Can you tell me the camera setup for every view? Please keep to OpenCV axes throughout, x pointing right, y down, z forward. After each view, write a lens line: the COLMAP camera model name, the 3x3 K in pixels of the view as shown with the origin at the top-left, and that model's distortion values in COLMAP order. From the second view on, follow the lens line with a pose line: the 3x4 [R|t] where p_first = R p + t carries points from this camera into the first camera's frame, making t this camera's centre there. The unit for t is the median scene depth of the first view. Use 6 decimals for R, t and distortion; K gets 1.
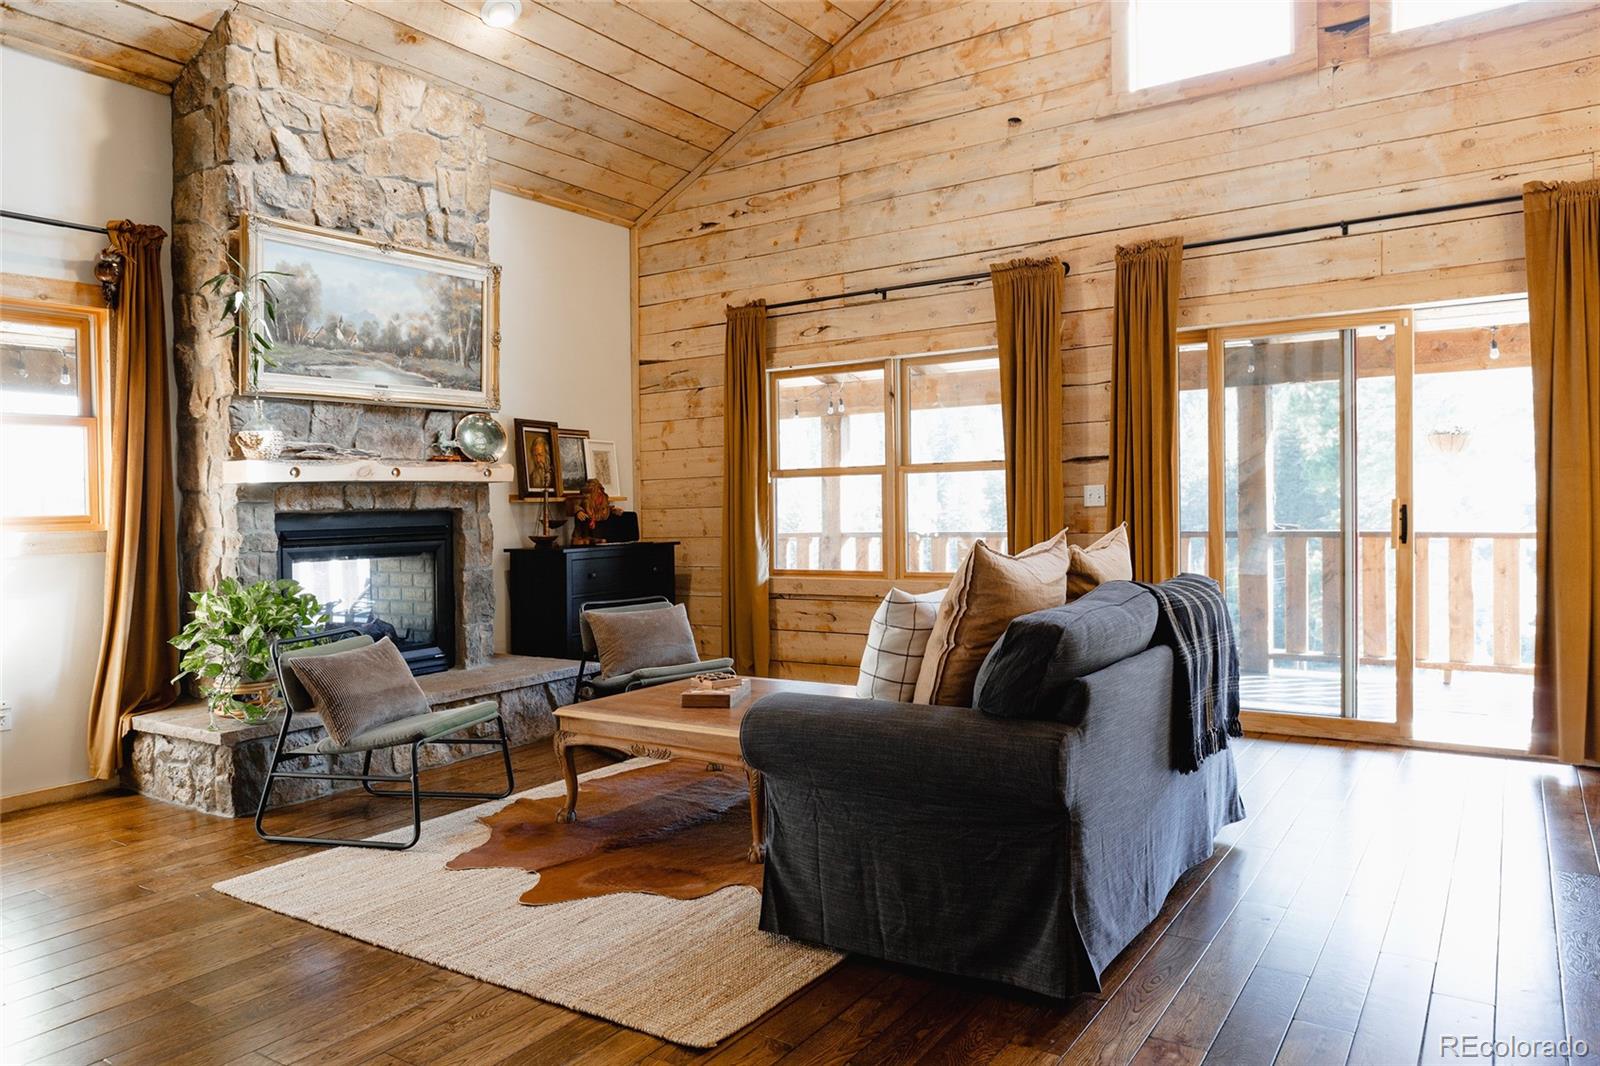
lens RADIAL K [[1089.5, 0, 788.7], [0, 1089.5, 507.8], [0, 0, 1]] dist [-0.022743, 0.015189]
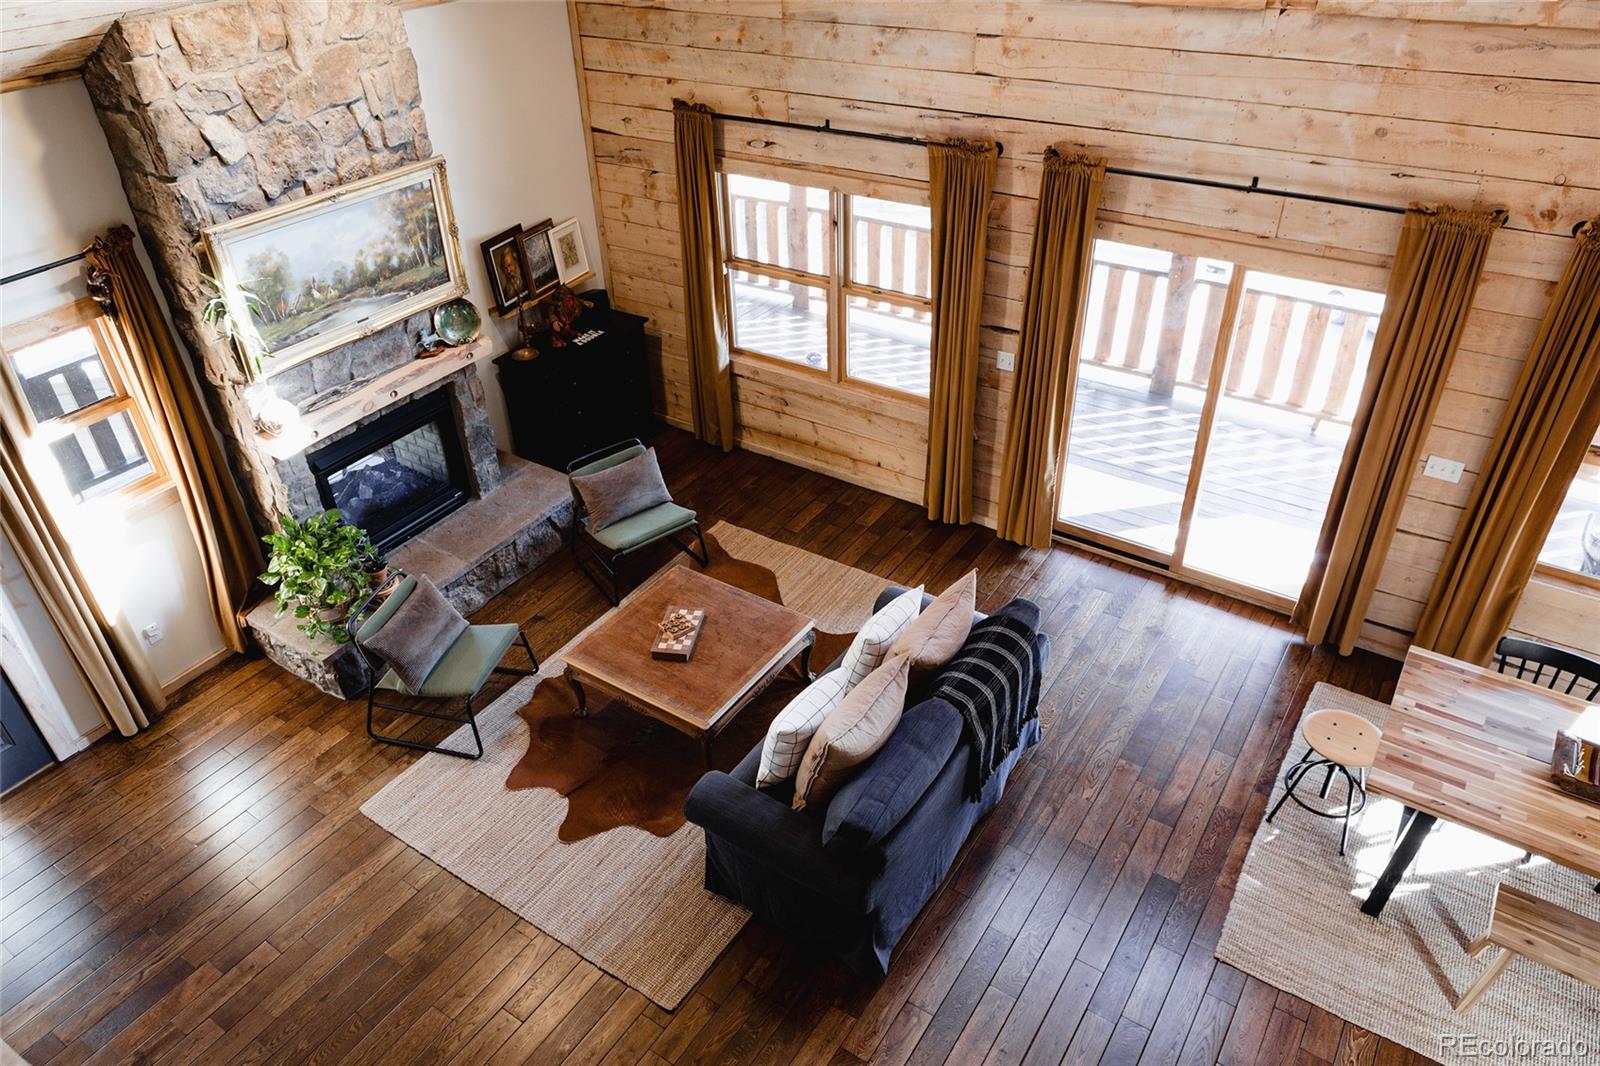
lens RADIAL K [[1089.5, 0, 794.6], [0, 1089.5, 534.9], [0, 0, 1]] dist [-0.022743, 0.015189]
pose [[0.999813, -0.016688, -0.009737, 0.069062], [0.019274, 0.826326, 0.562863, -0.506052], [-0.001347, -0.562945, 0.826493, -0.040569]]
